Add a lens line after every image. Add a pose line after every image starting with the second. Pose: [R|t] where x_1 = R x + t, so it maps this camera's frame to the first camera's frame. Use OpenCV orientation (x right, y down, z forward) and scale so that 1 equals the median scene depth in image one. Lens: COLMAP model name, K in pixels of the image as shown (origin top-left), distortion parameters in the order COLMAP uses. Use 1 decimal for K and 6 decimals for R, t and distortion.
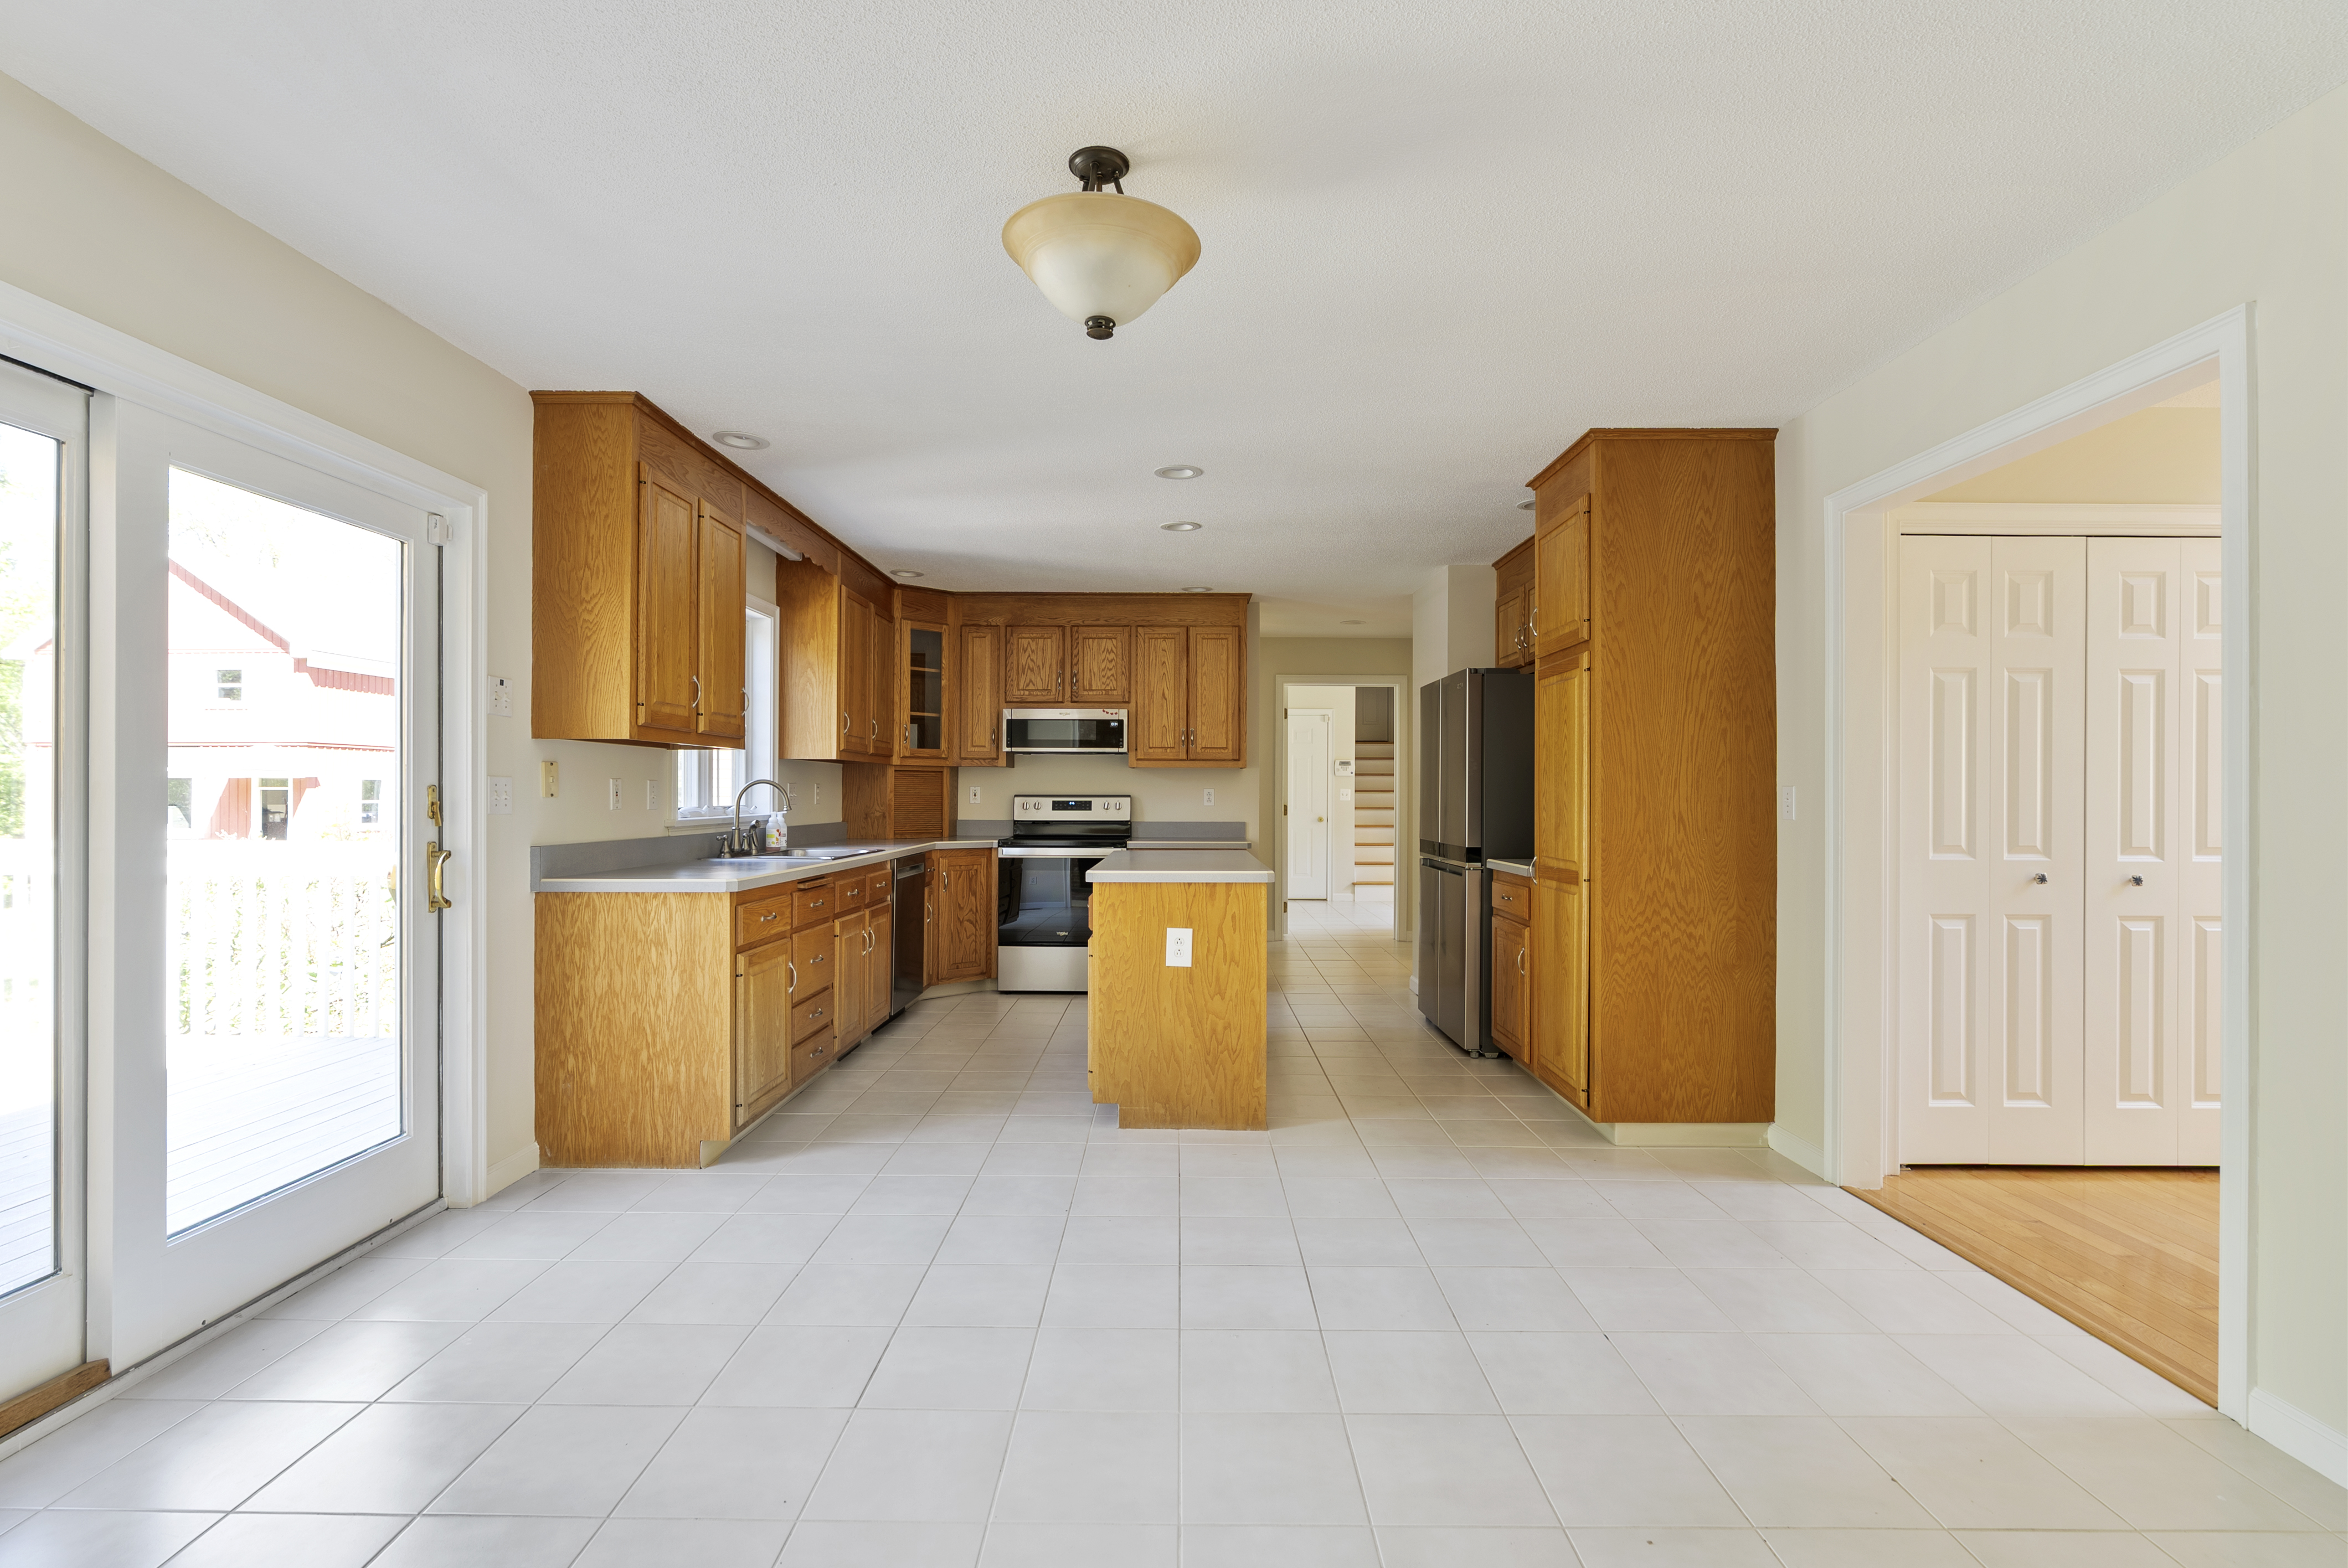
lens RADIAL K [[1069.7, 0, 1174.0], [0, 1069.7, 784.0], [0, 0, 1]] dist [-0.016588, 0.006844]
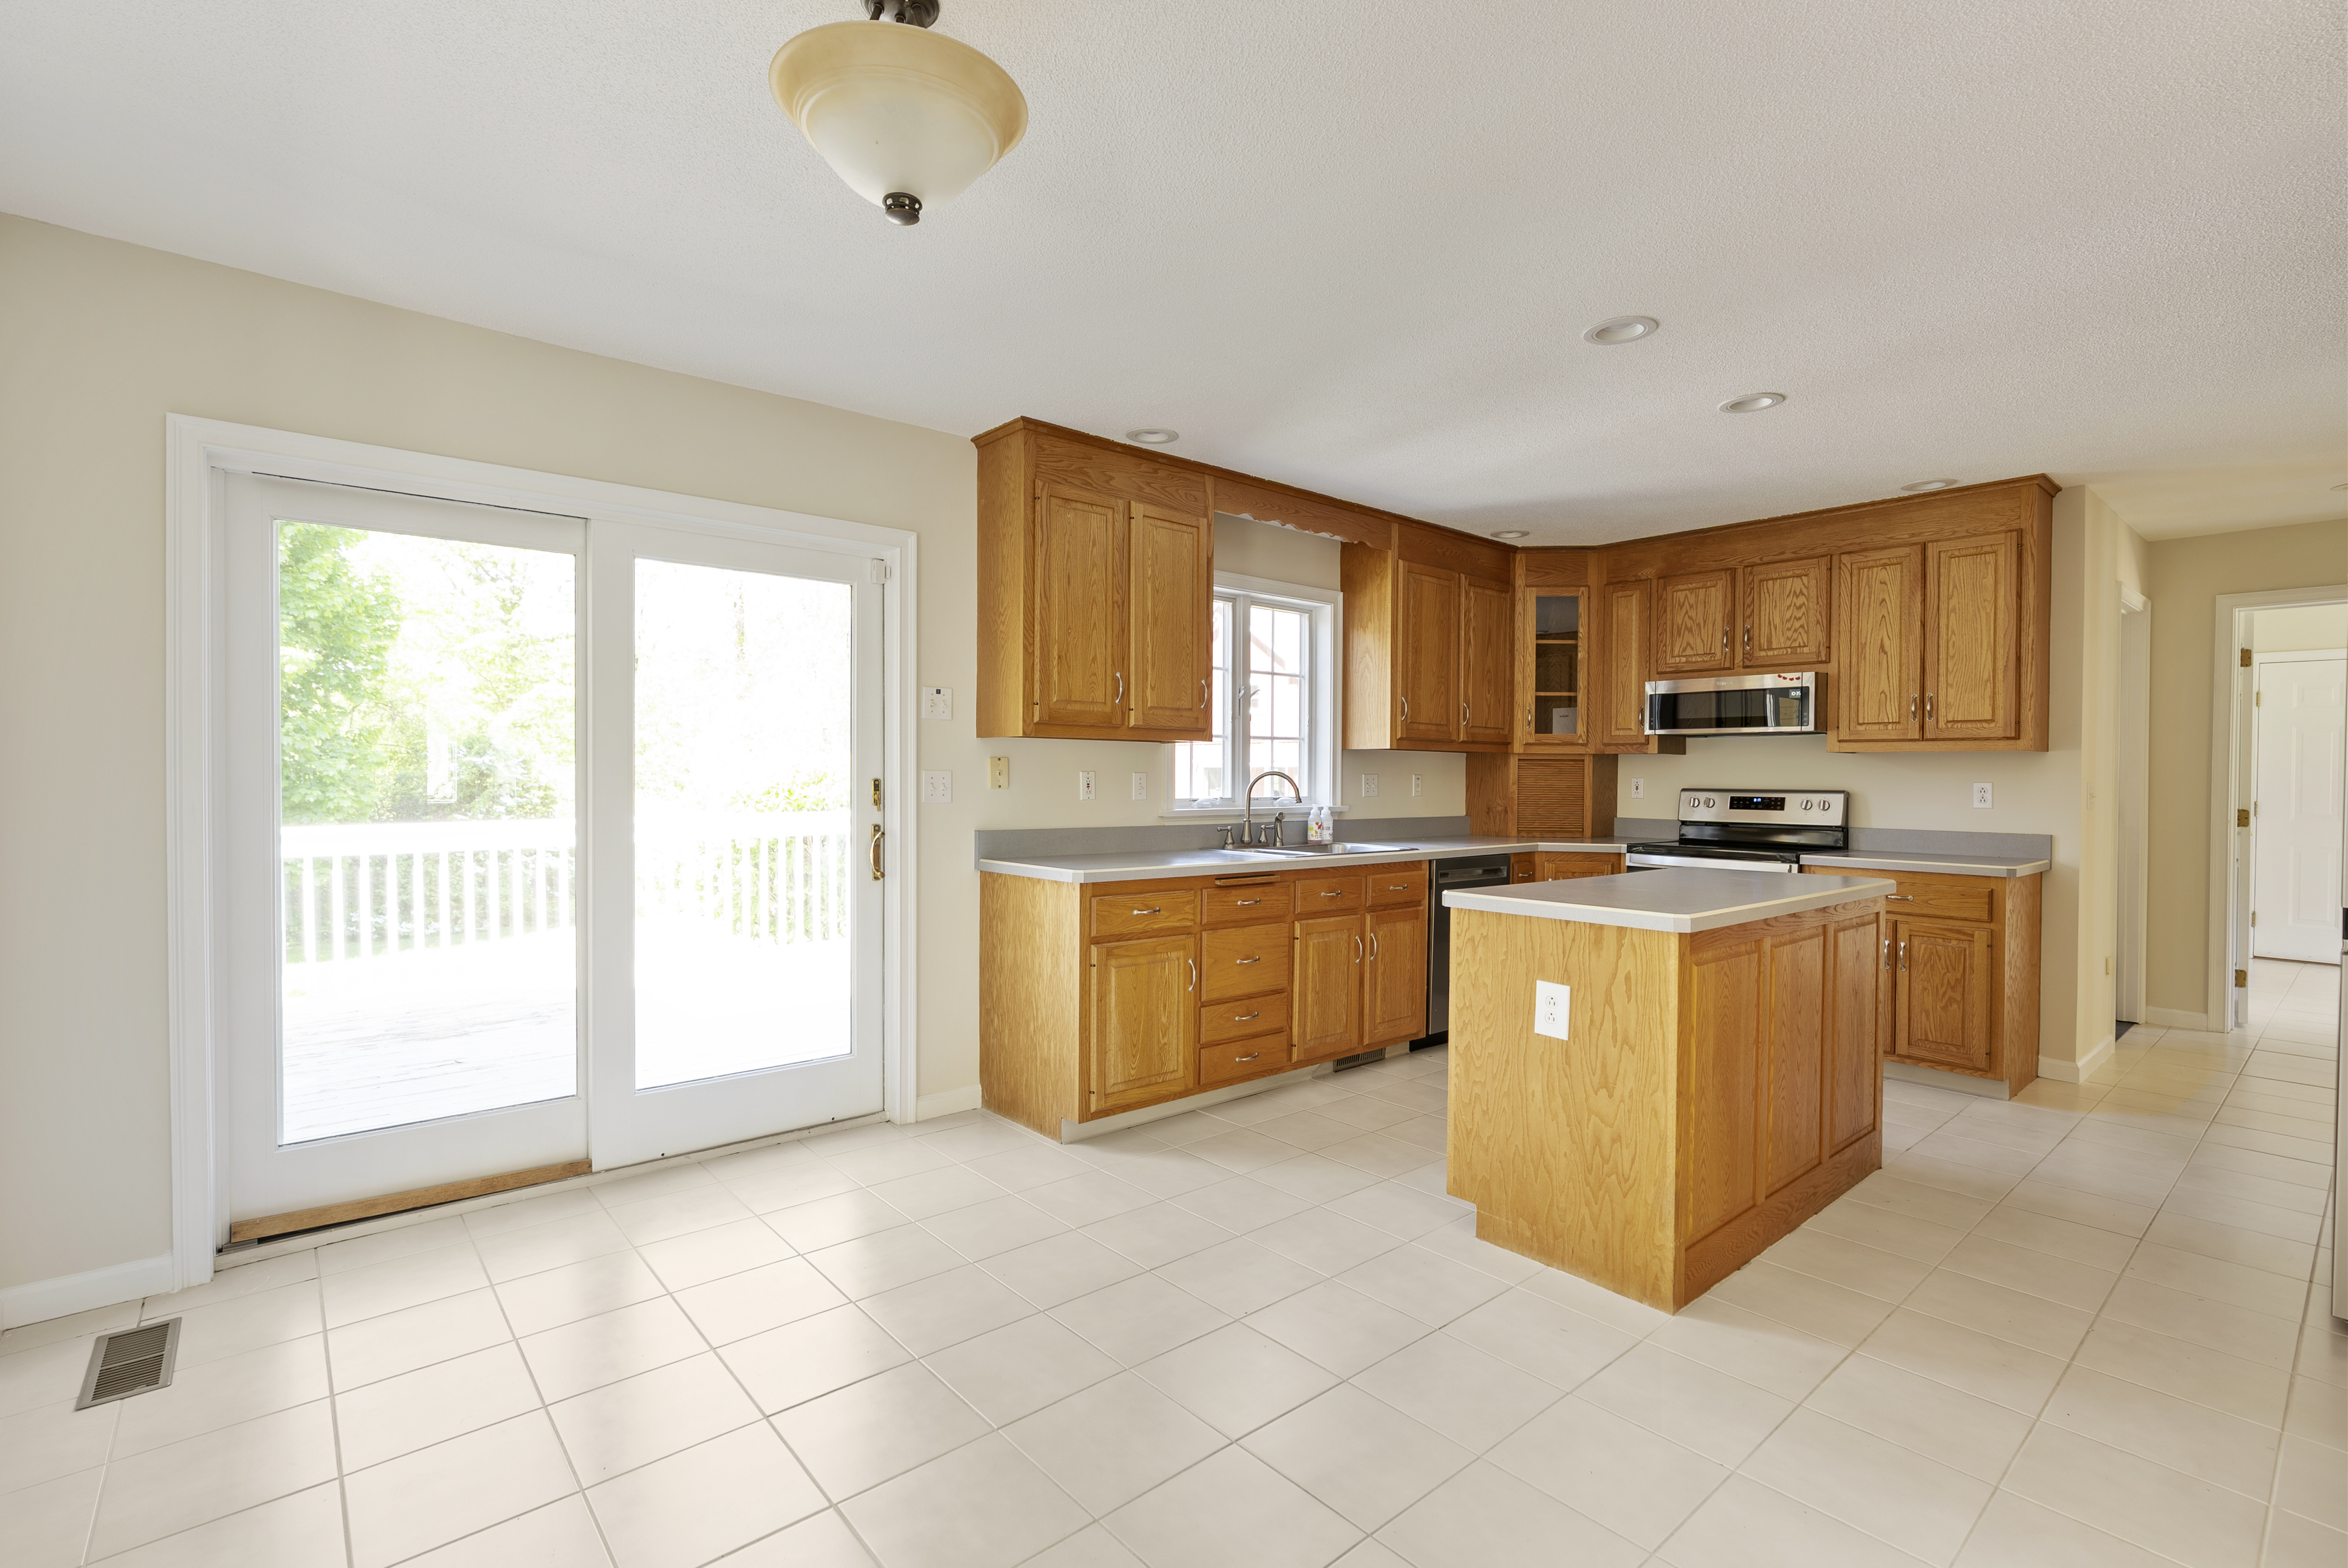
lens RADIAL K [[1069.7, 0, 1174.0], [0, 1069.7, 784.0], [0, 0, 1]] dist [-0.016588, 0.006844]
pose [[0.655559, 0.008175, -0.755100, 0.371833], [0.000876, 0.999933, 0.011586, -0.004896], [0.755143, -0.008256, 0.655508, 0.351199]]
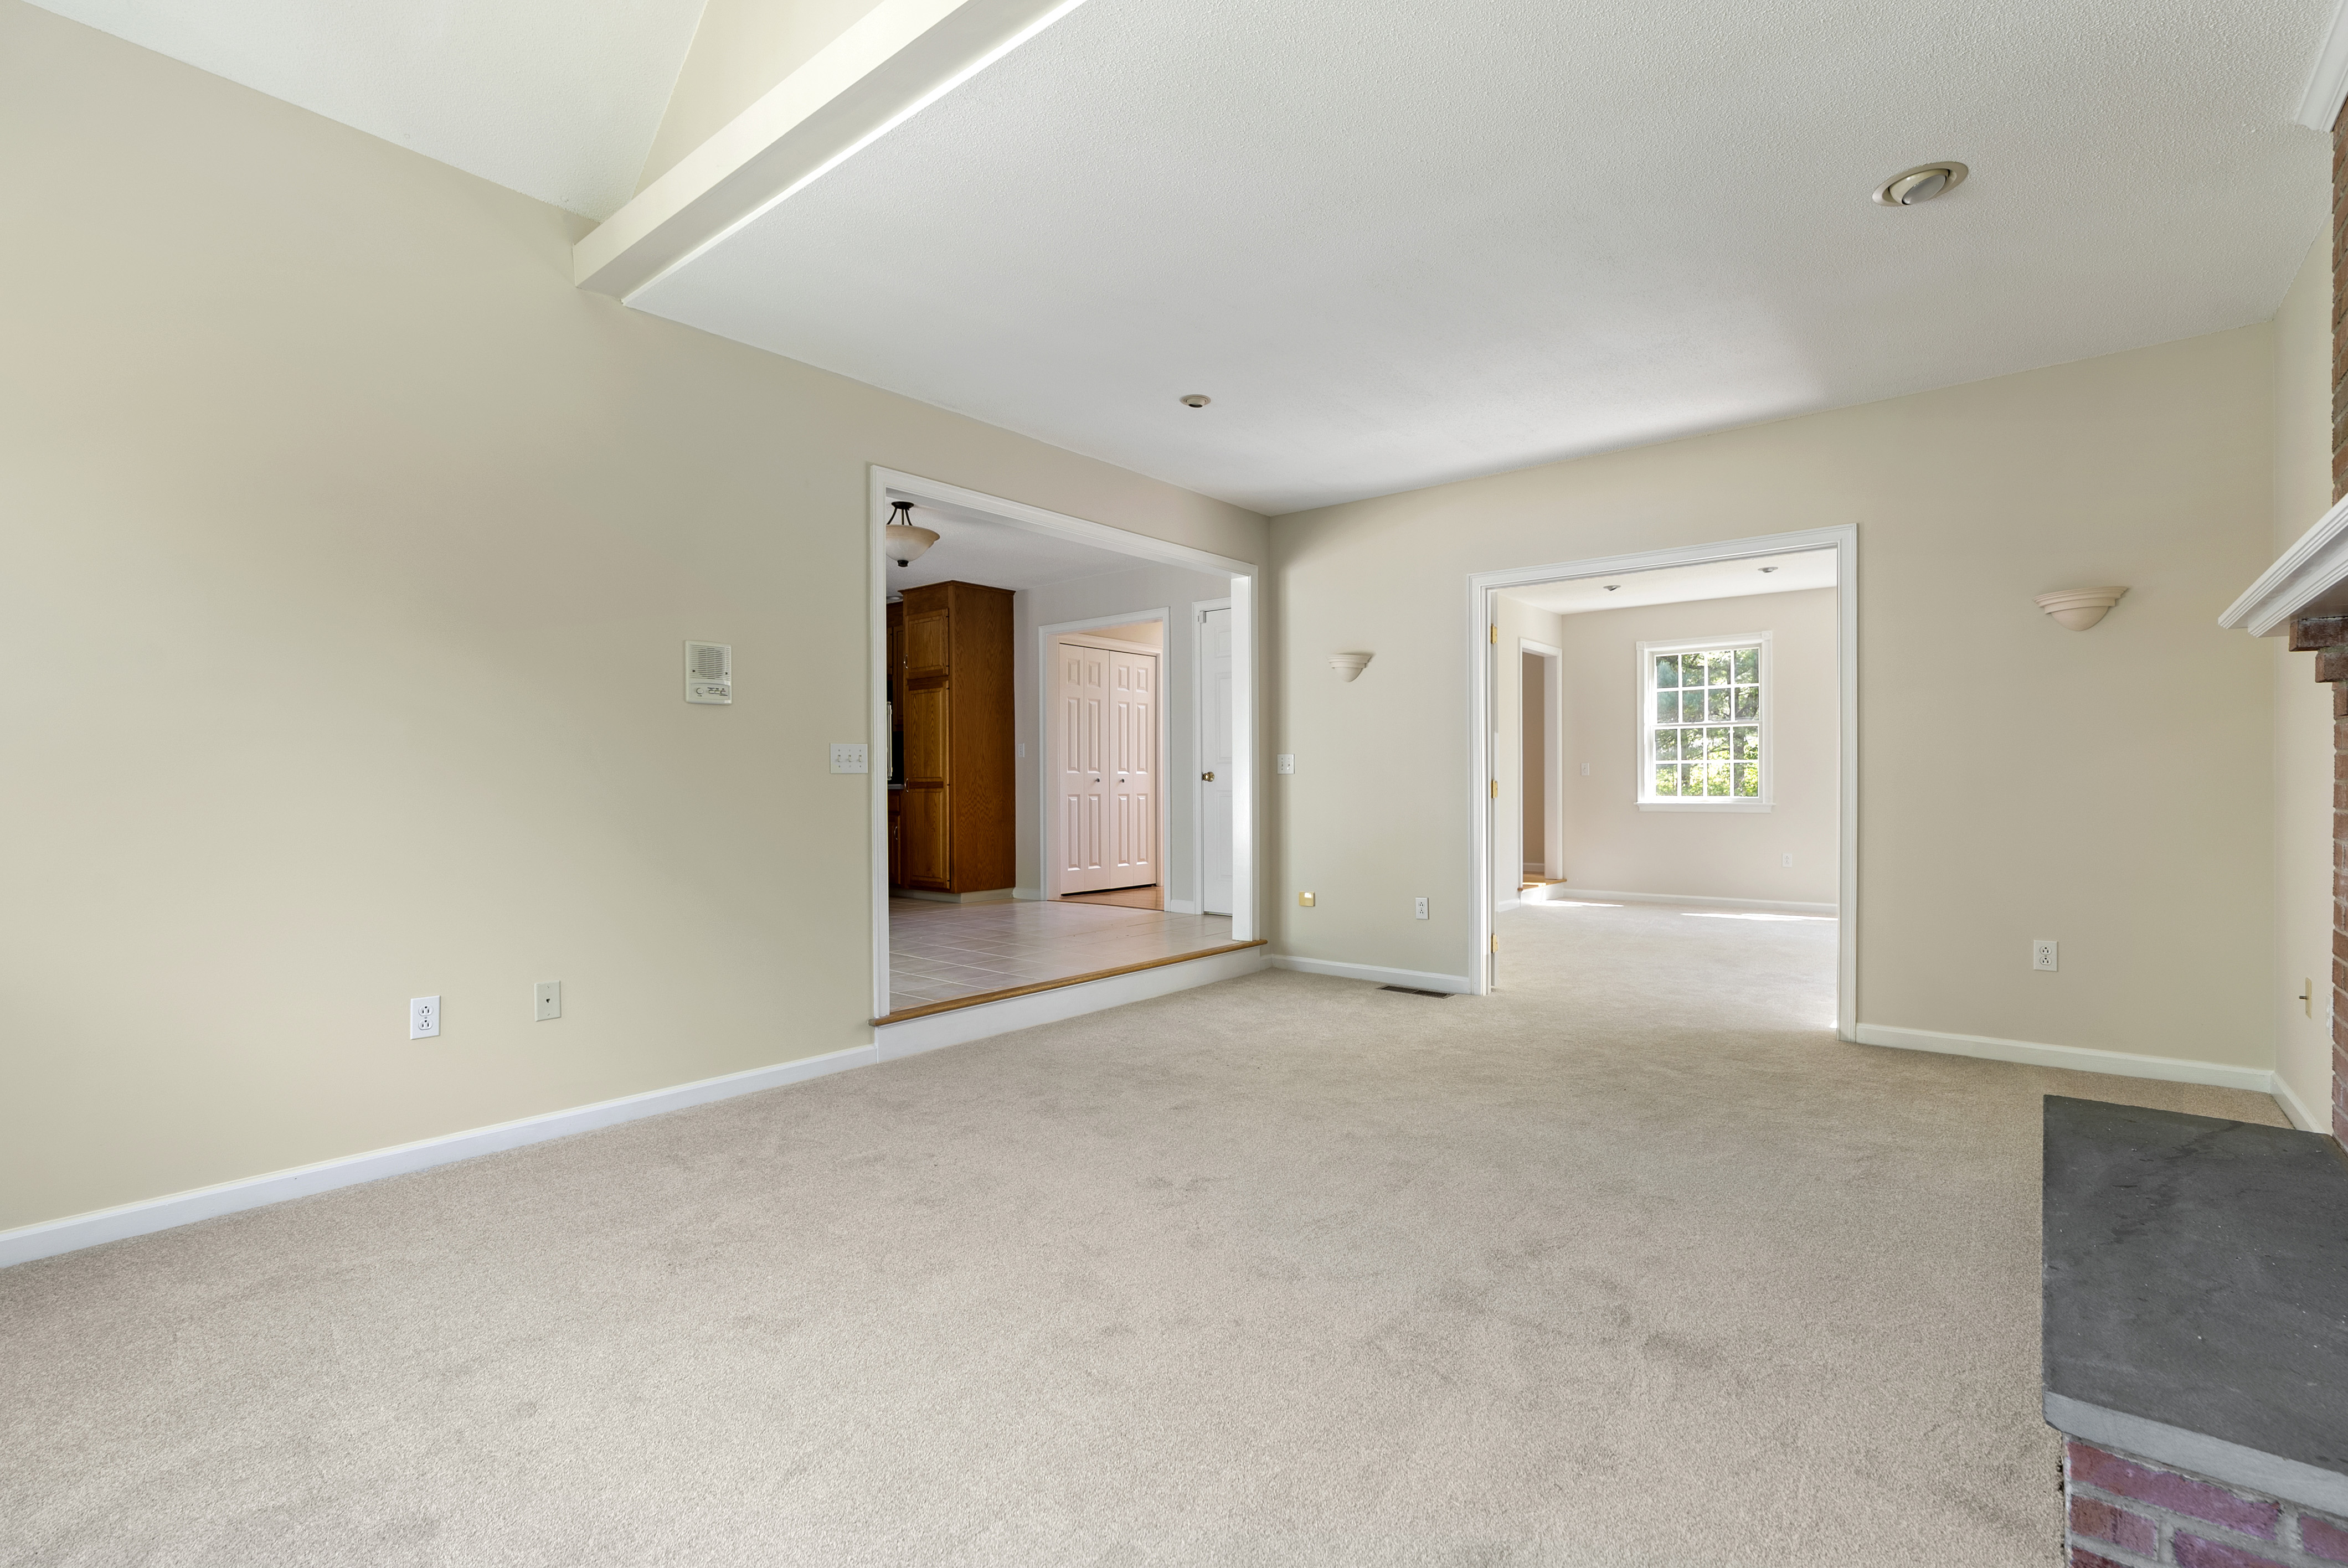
lens RADIAL K [[1069.7, 0, 1174.0], [0, 1069.7, 784.0], [0, 0, 1]] dist [-0.016588, 0.006844]
pose [[0.632093, -0.008486, 0.774846, -0.971189], [0.004880, 0.999964, 0.006971, 0.071949], [-0.774877, -0.000625, 0.632112, -0.710412]]
